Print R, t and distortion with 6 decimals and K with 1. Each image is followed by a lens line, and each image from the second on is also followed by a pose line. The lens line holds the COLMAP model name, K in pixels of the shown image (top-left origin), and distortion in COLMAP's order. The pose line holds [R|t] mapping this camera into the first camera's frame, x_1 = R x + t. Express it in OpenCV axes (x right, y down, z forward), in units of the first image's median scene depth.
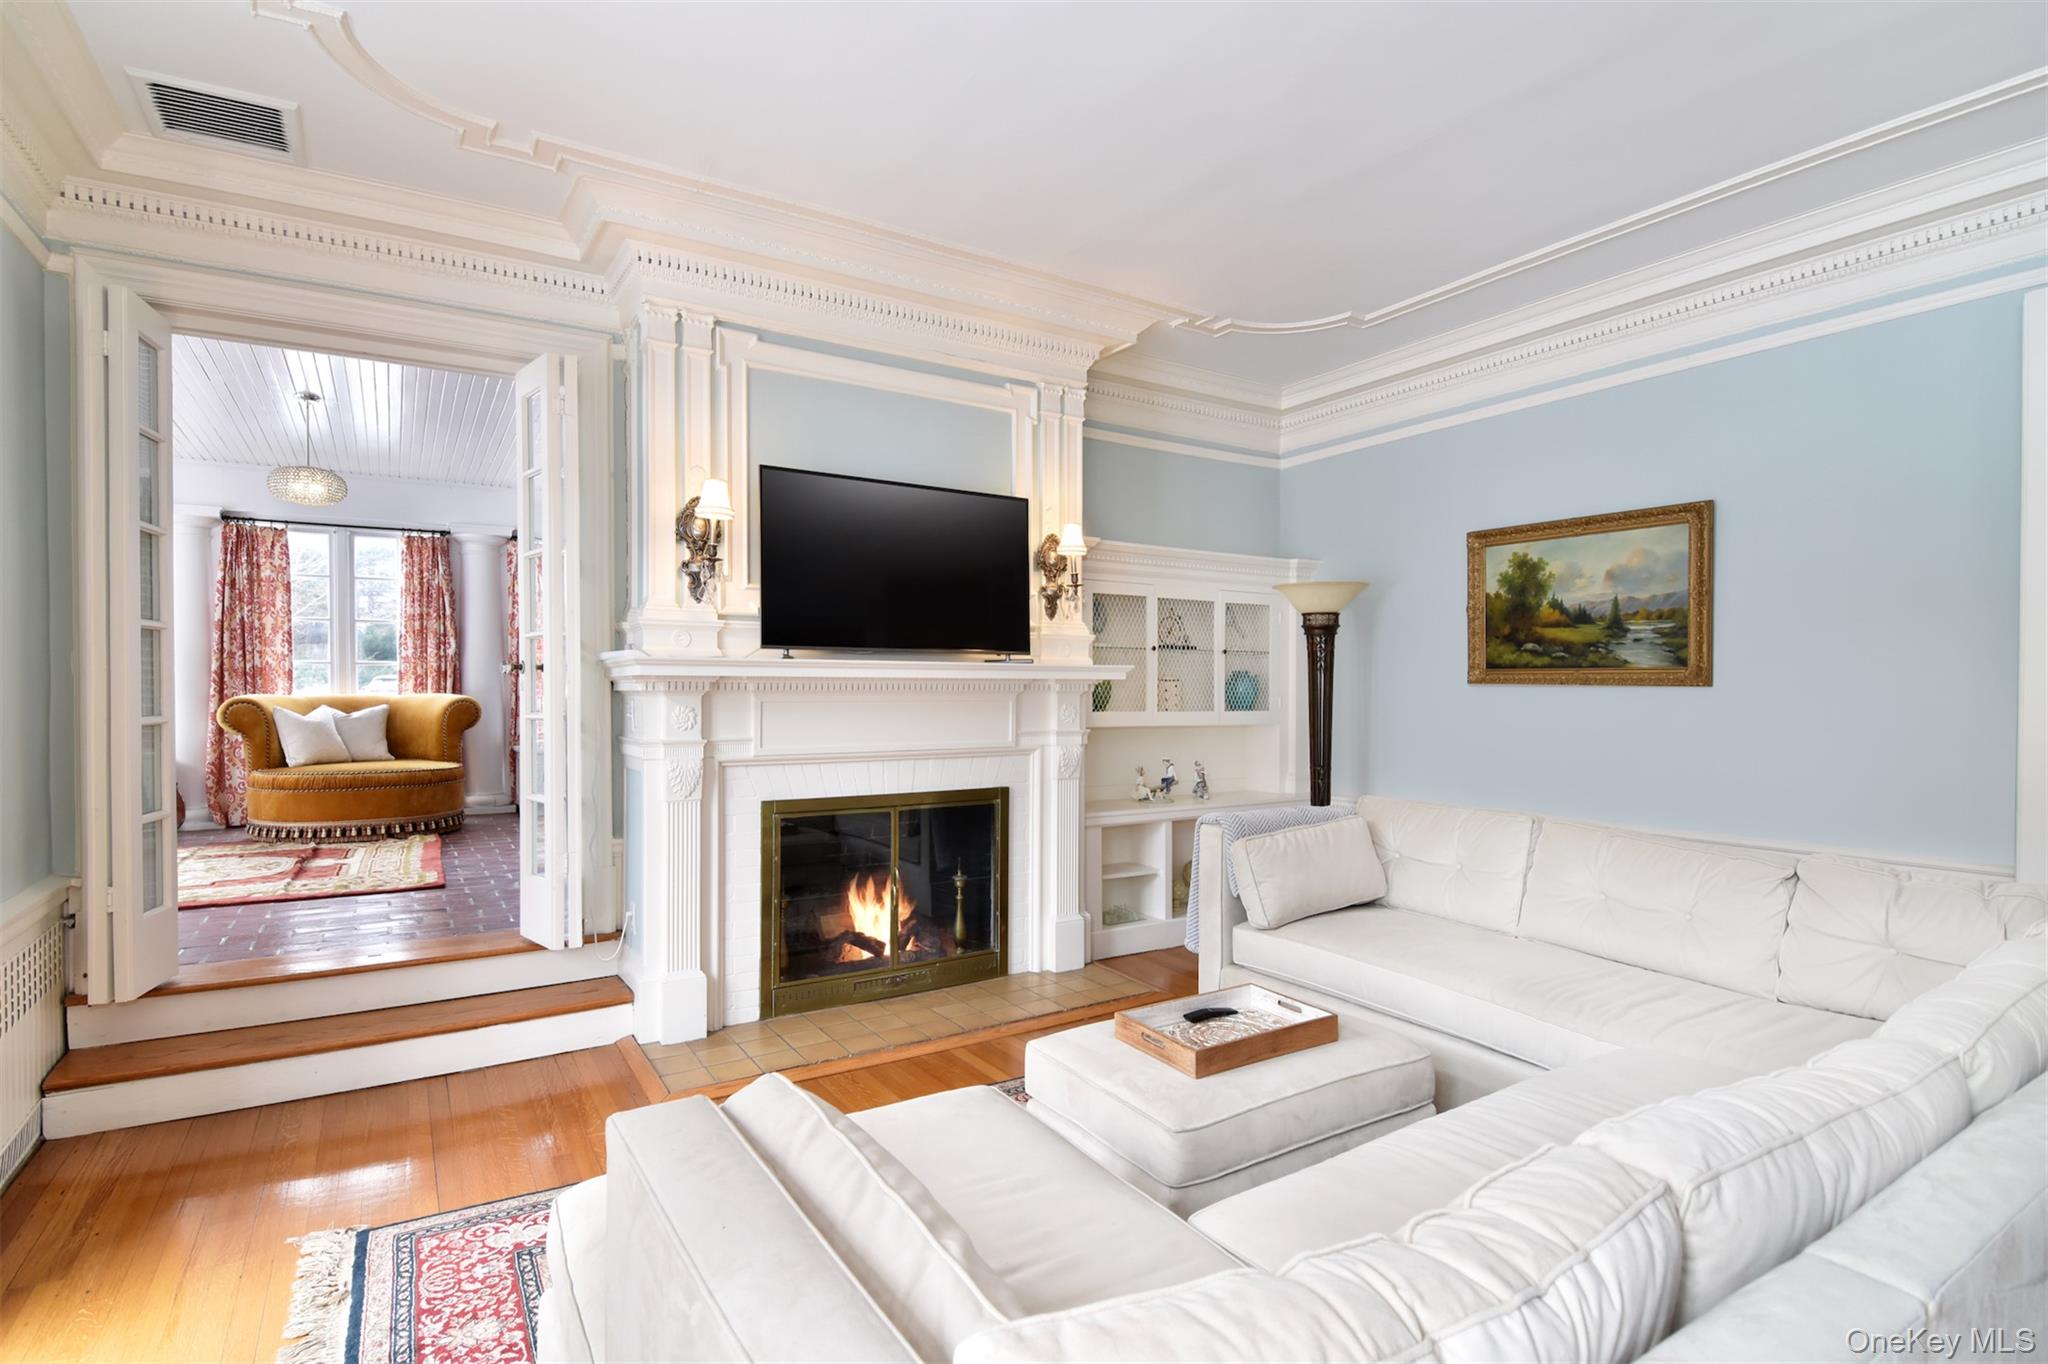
lens RADIAL K [[989.3, 0, 989.3], [0, 989.3, 717.6], [0, 0, 1]] dist [-0.019843, -0.003588]
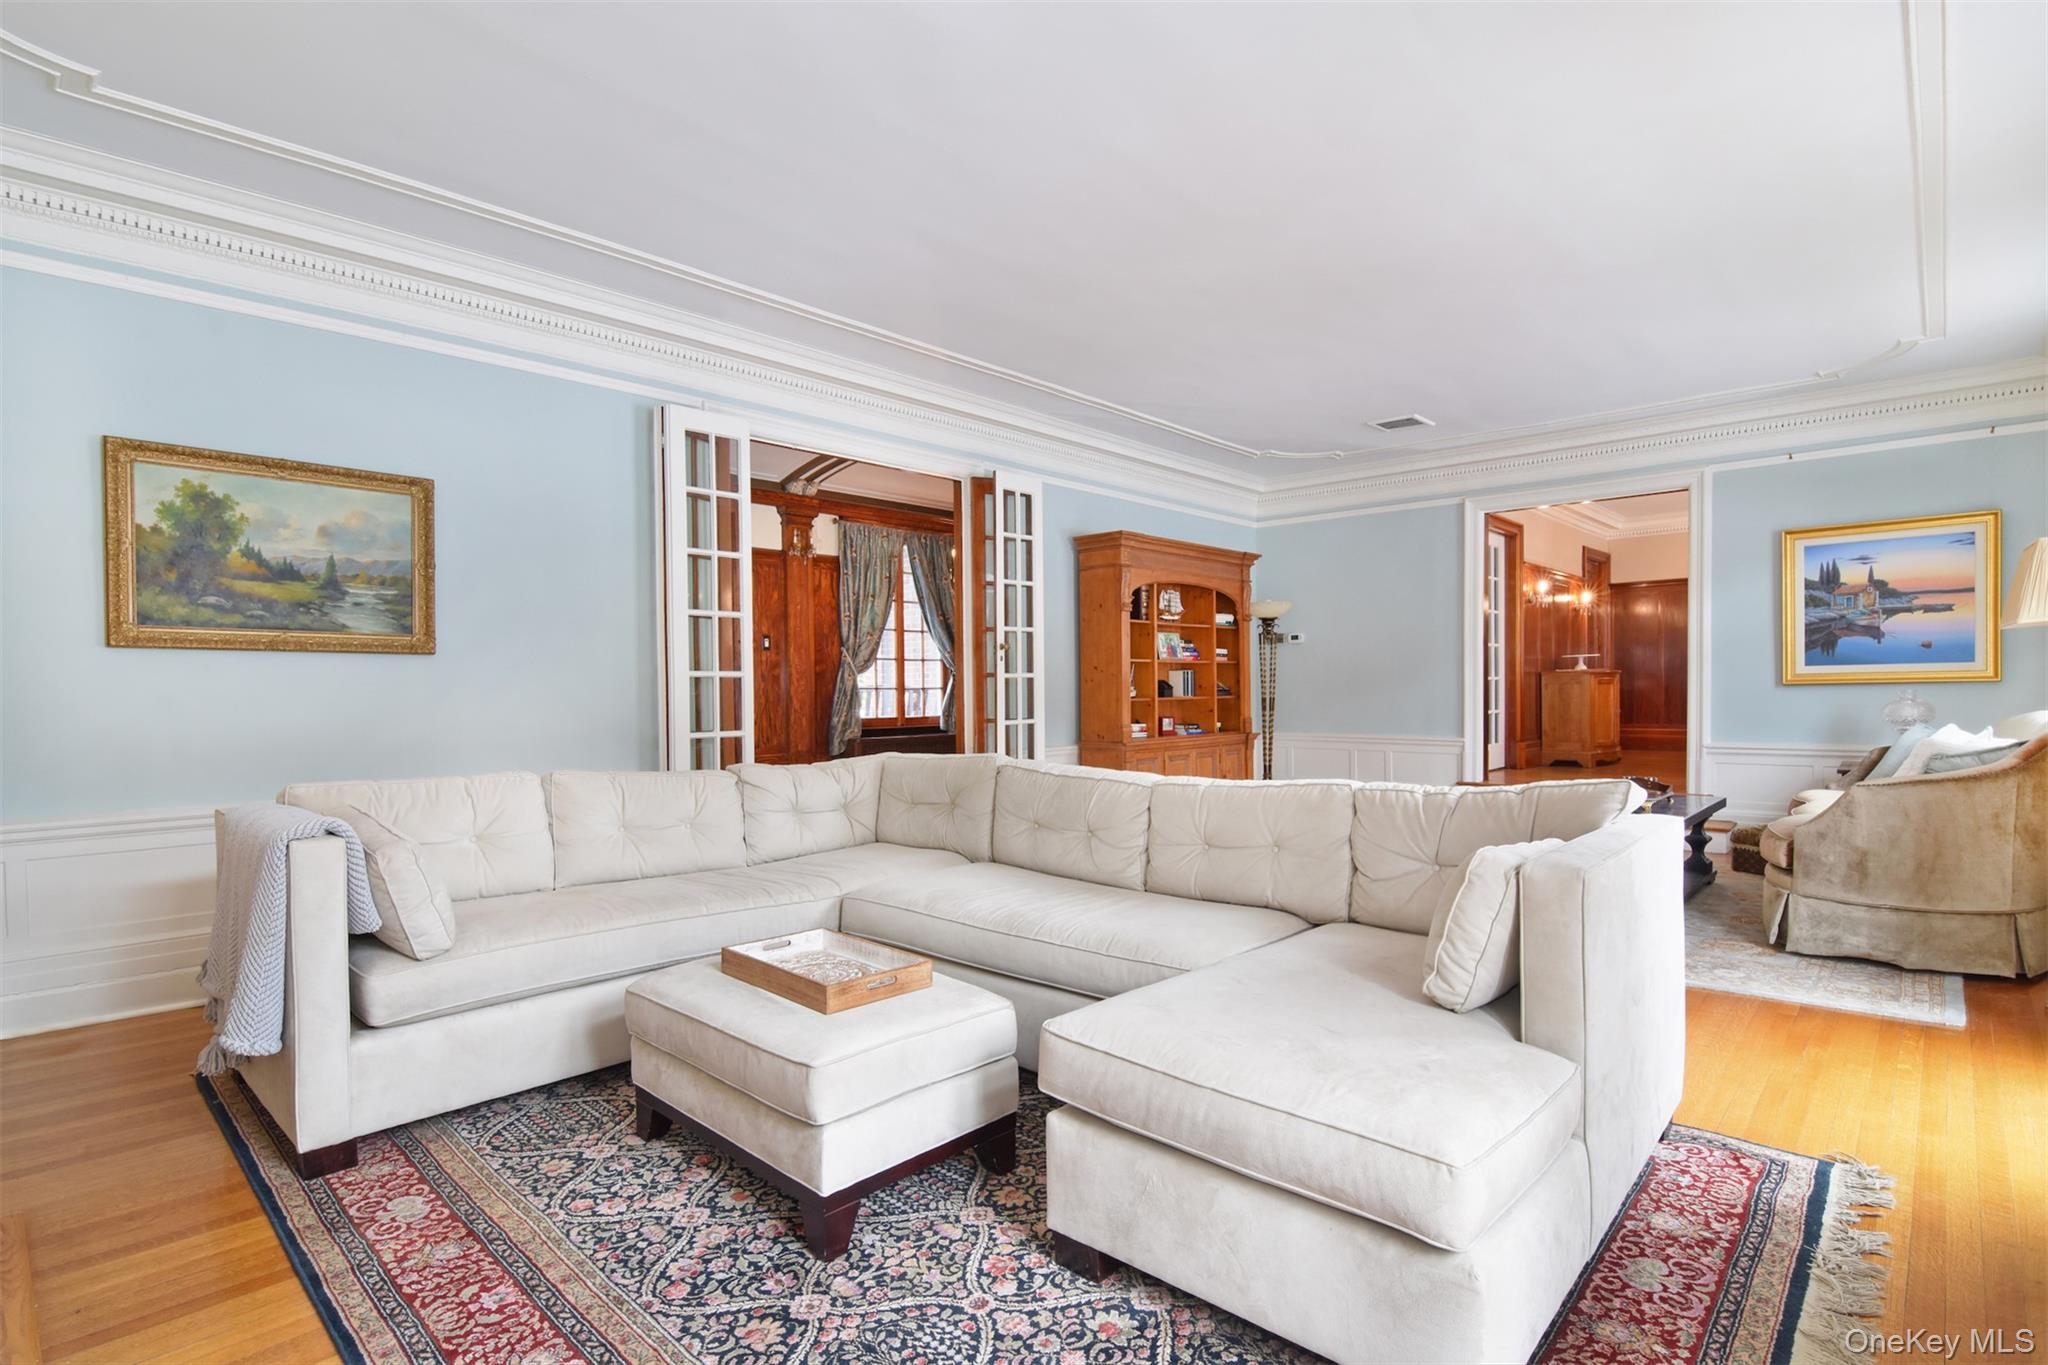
lens RADIAL K [[989.3, 0, 1024.7], [0, 989.3, 684.5], [0, 0, 1]] dist [-0.019843, -0.003588]
pose [[-0.264820, 0.000082, 0.964298, -0.420998], [0.030761, 0.999492, 0.008362, 0.011427], [-0.963807, 0.031877, -0.264688, 0.596088]]
